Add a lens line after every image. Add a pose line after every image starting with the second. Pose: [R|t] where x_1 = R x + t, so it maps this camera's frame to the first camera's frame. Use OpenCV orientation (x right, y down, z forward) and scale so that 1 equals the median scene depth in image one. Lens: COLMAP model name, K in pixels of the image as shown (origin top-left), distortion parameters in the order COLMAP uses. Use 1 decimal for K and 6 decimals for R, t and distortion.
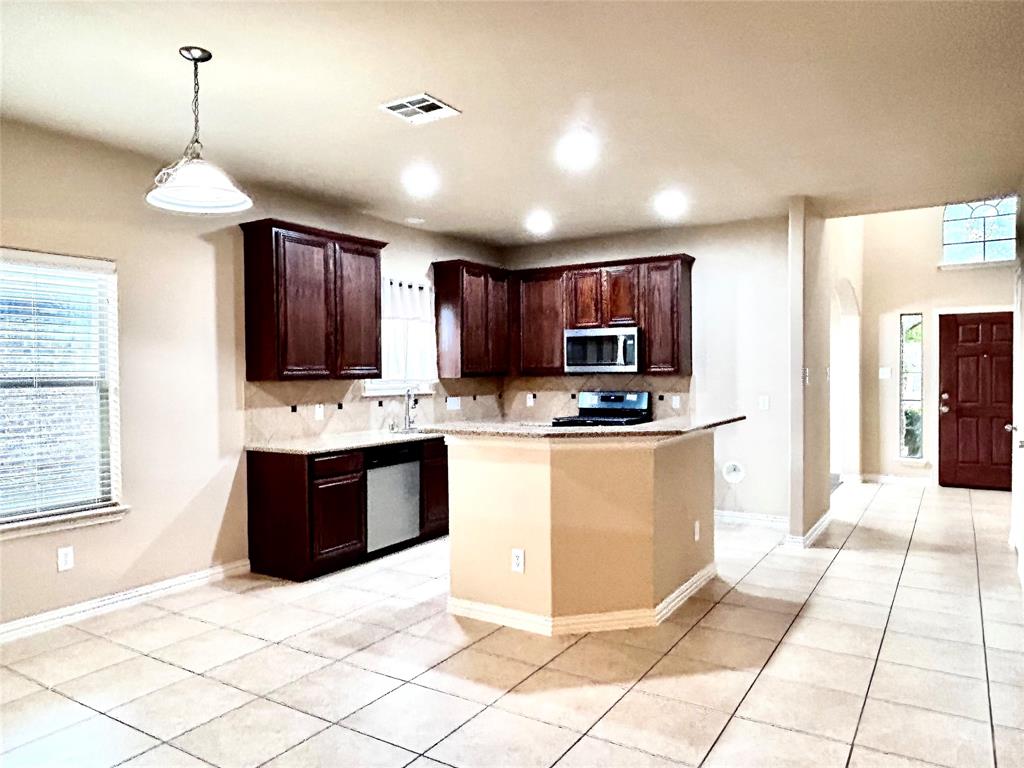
lens RADIAL K [[699.2, 0, 512.0], [0, 699.2, 384.0], [0, 0, 1]] dist [-0.000422, -0.000486]
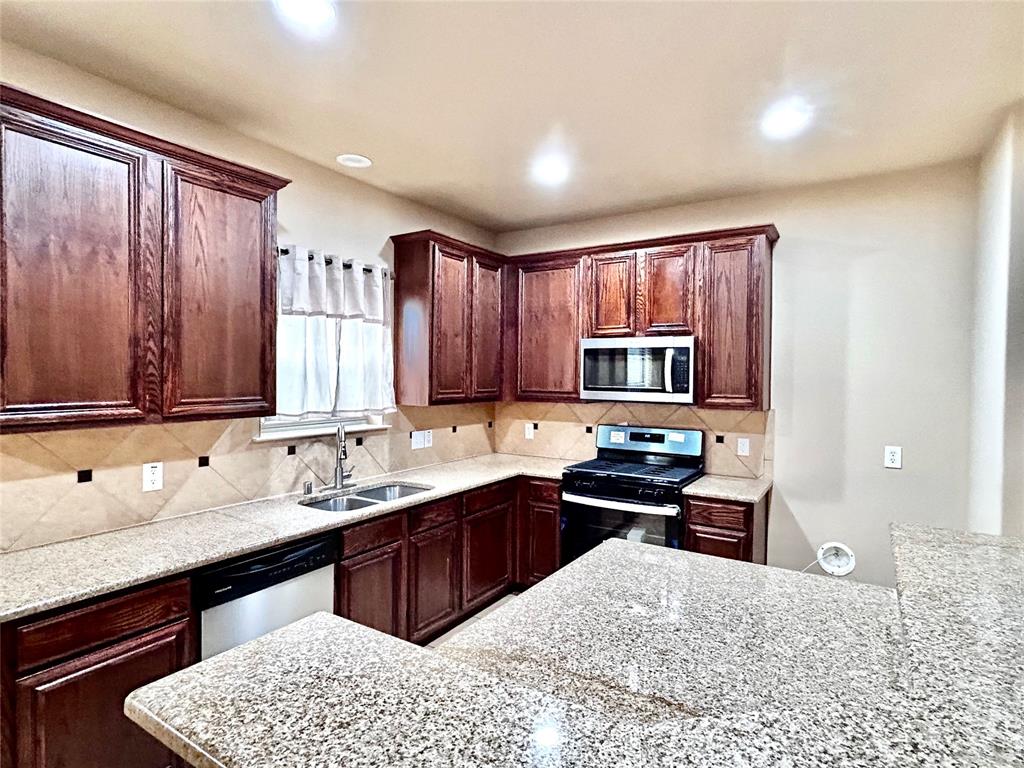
lens RADIAL K [[547.6, 0, 512.0], [0, 547.6, 384.0], [0, 0, 1]] dist [-0.001052, -0.000383]
pose [[0.999831, 0.018361, -0.000735, 0.008108], [-0.018361, 0.999831, -0.000282, -0.034412], [0.000729, 0.000295, 1.000000, 0.503600]]
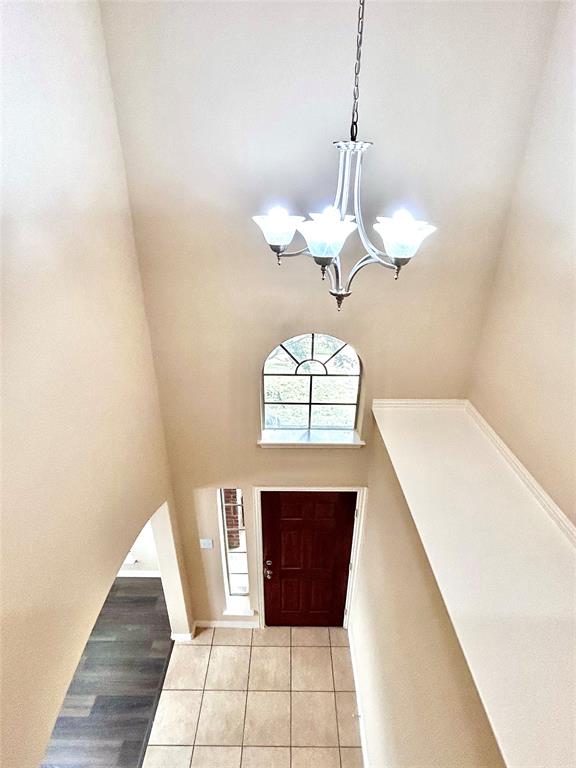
lens RADIAL K [[393.3, 0, 288.0], [0, 393.3, 384.0], [0, 0, 1]] dist [0.003129, -0.000010]
pose [[0.849112, -0.219187, 0.480589, 0.636774], [-0.003467, 0.907507, 0.420022, -0.567073], [-0.528202, -0.358313, 0.769815, 0.967625]]
